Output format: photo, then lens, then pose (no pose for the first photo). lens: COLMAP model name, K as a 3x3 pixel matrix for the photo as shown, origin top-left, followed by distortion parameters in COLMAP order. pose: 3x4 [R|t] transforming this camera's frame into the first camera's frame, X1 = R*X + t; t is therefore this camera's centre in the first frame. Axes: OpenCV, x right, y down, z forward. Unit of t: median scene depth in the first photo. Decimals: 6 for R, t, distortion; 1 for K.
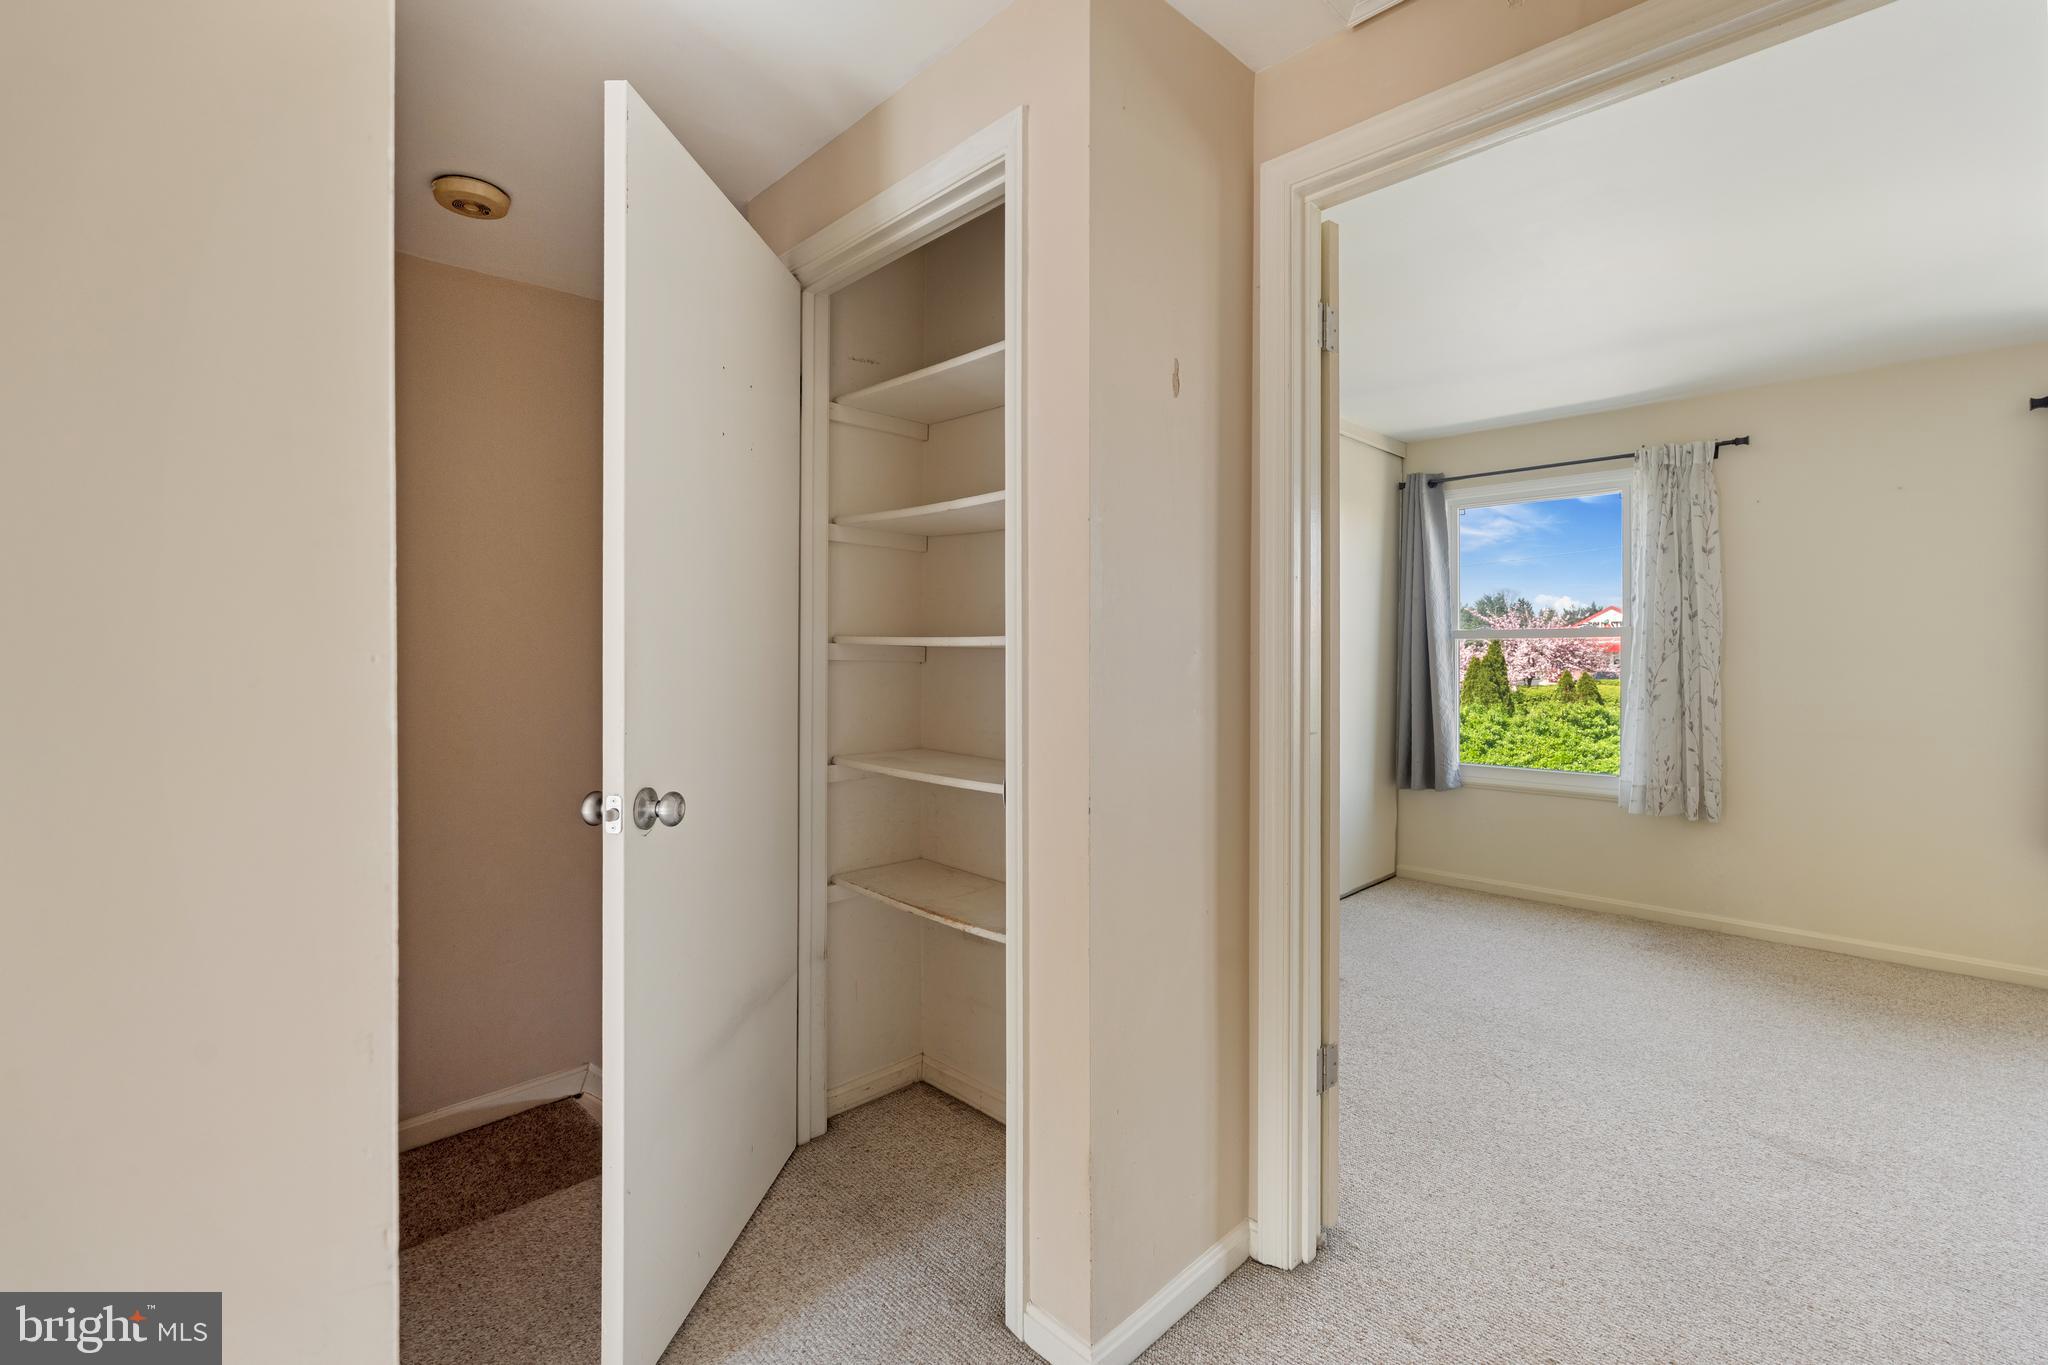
lens RADIAL K [[898.2, 0, 1024.5], [0, 898.2, 645.3], [0, 0, 1]] dist [-0.002988, -0.000627]
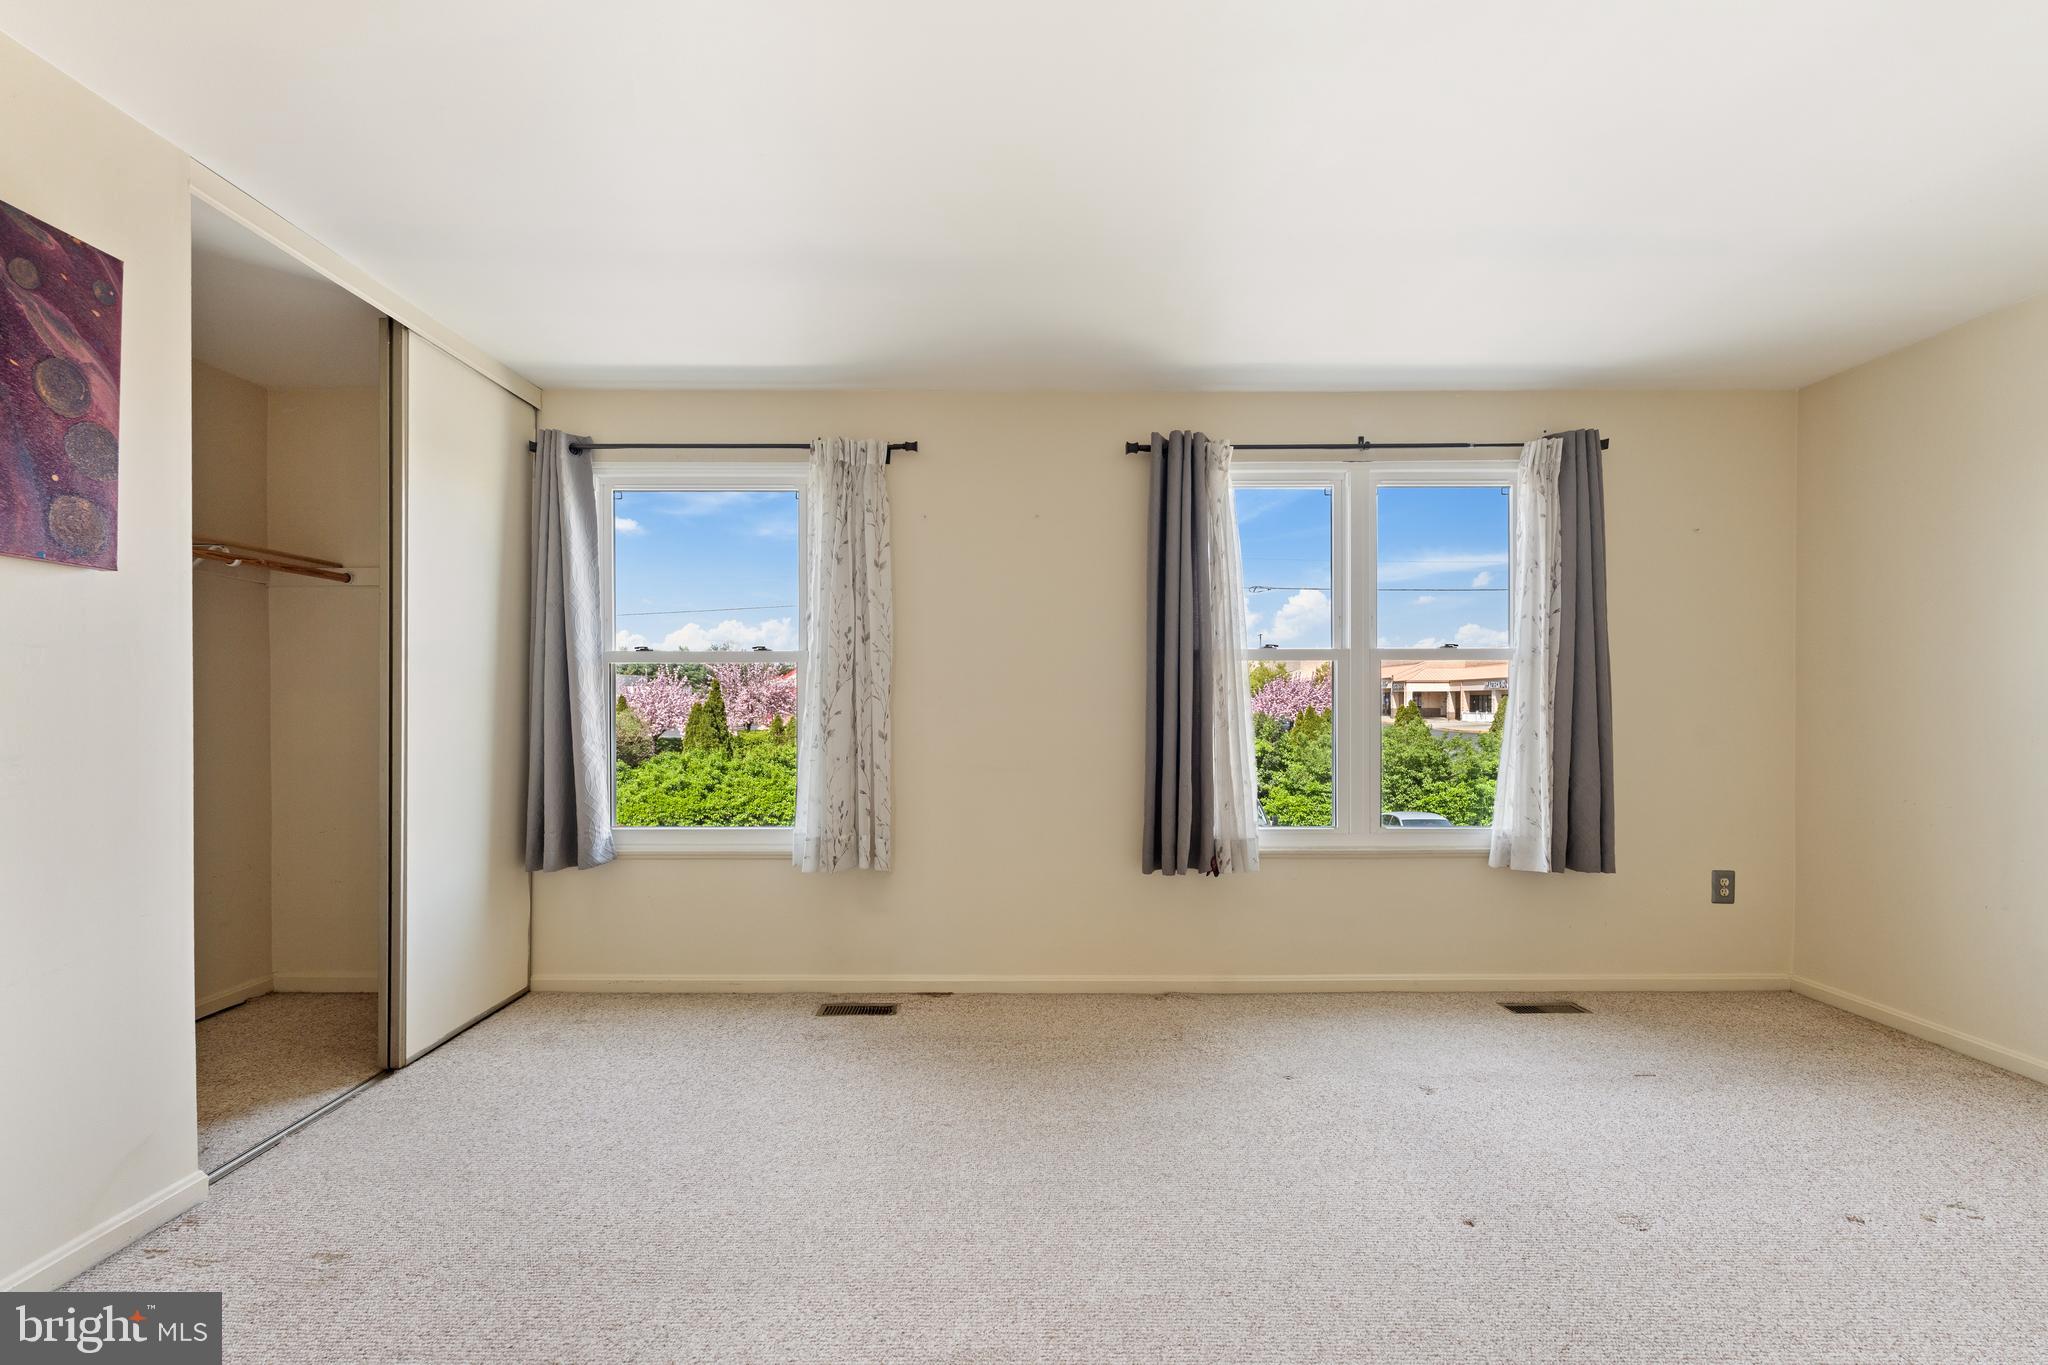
lens RADIAL K [[946.0, 0, 1015.9], [0, 946.0, 712.5], [0, 0, 1]] dist [0.001934, 0.000039]
pose [[0.704038, -0.008588, 0.710111, 0.191835], [-0.007777, 0.999774, 0.019801, 0.019282], [-0.710120, -0.019463, 0.703812, 0.243928]]
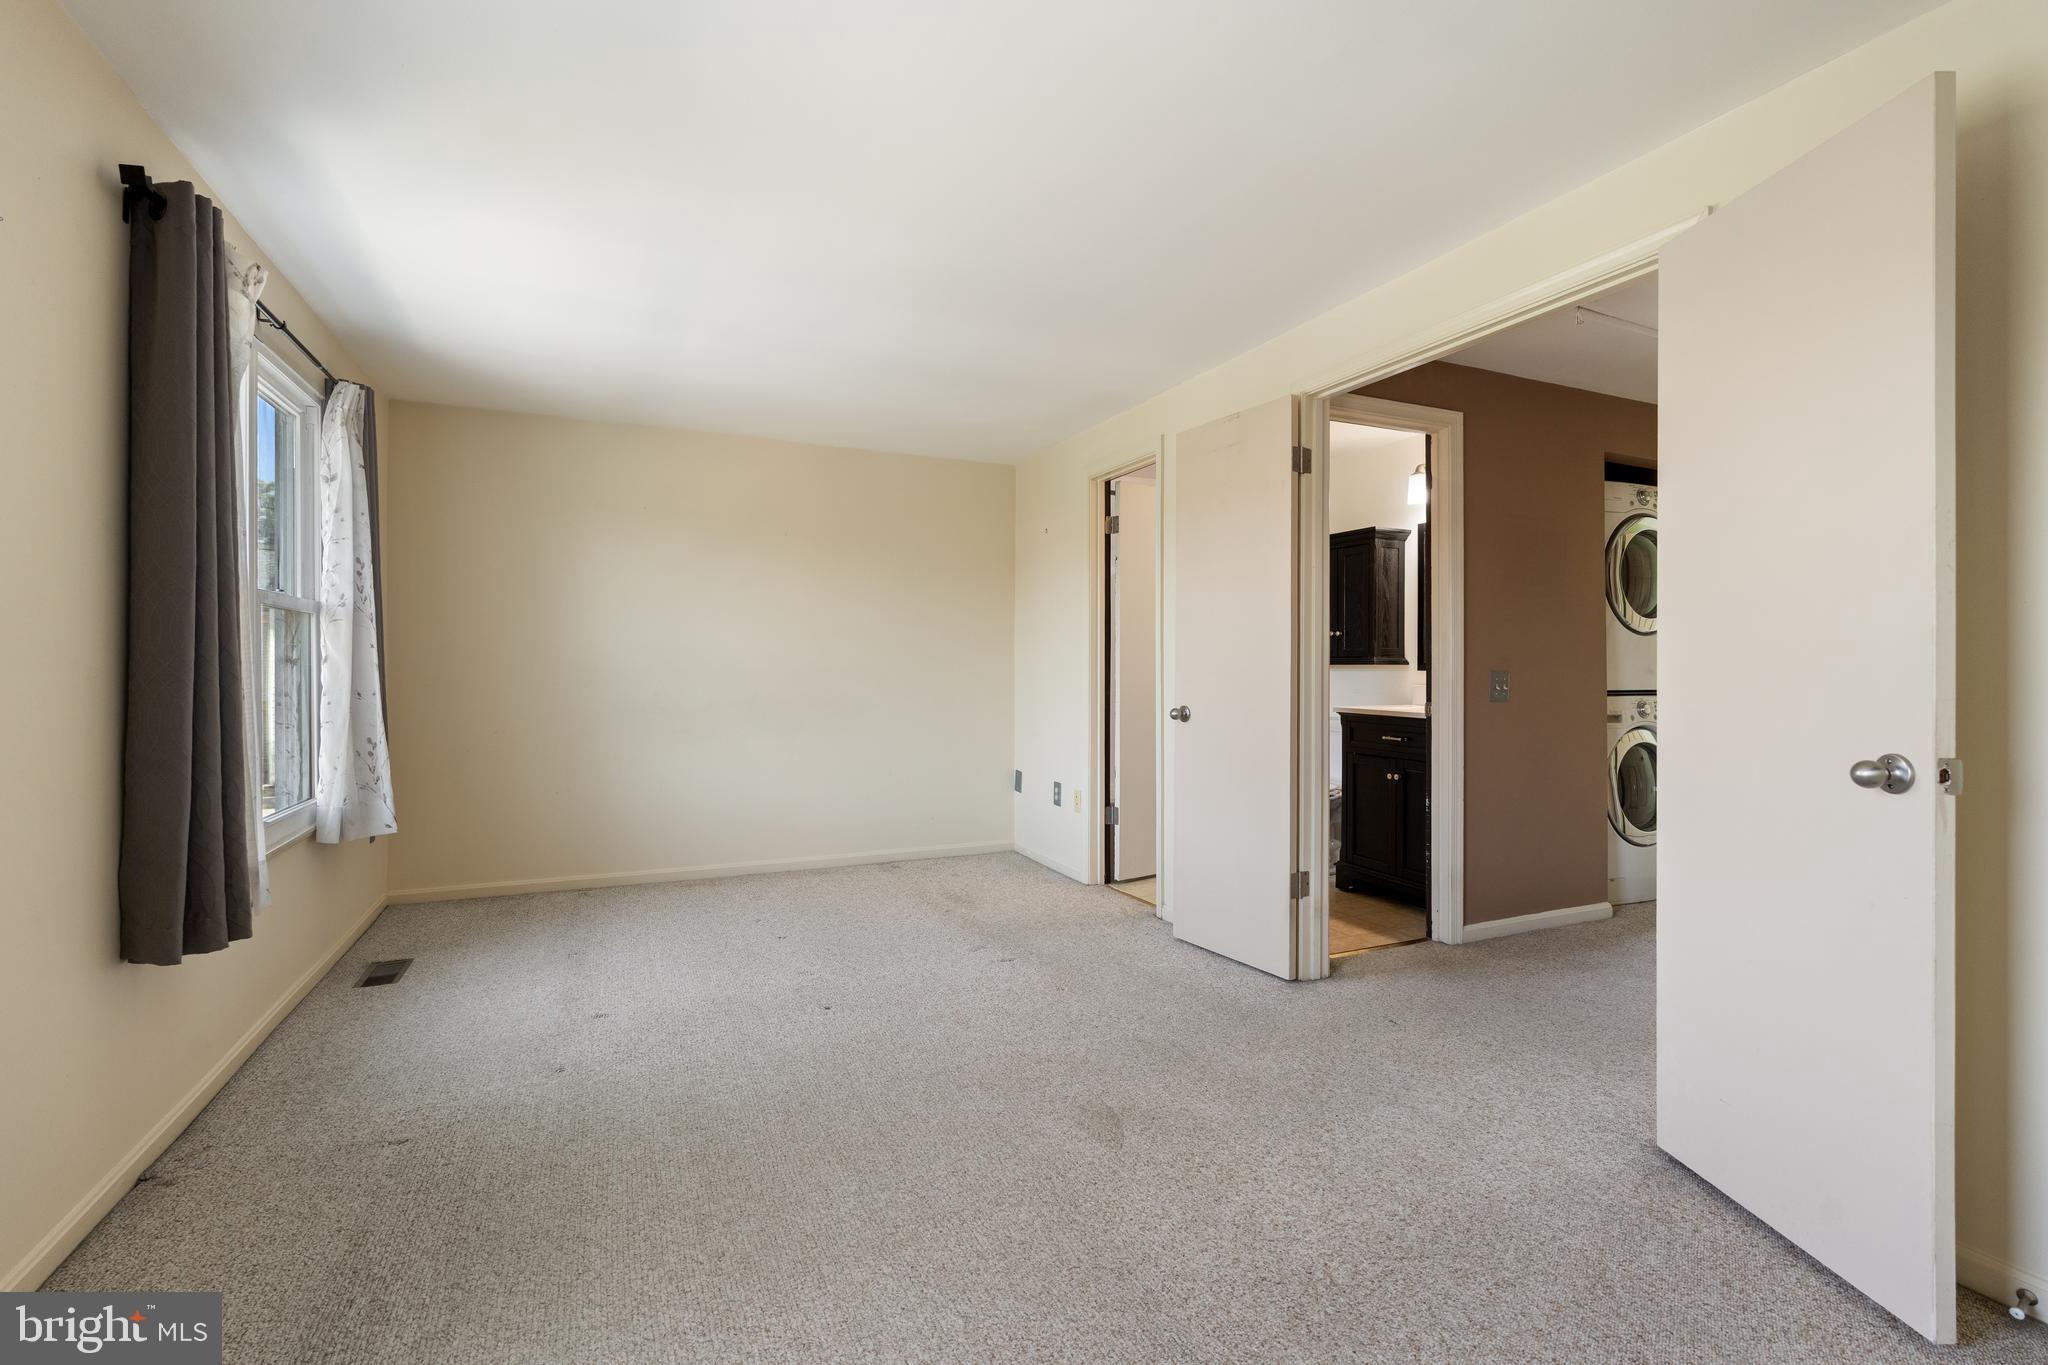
lens RADIAL K [[911.6, 0, 1036.0], [0, 911.6, 671.2], [0, 0, 1]] dist [-0.003598, -0.000365]
pose [[-0.938428, -0.004352, 0.345448, 0.306491], [-0.005069, 0.999986, -0.001173, 0.029652], [-0.345438, -0.002852, -0.938437, 1.003496]]
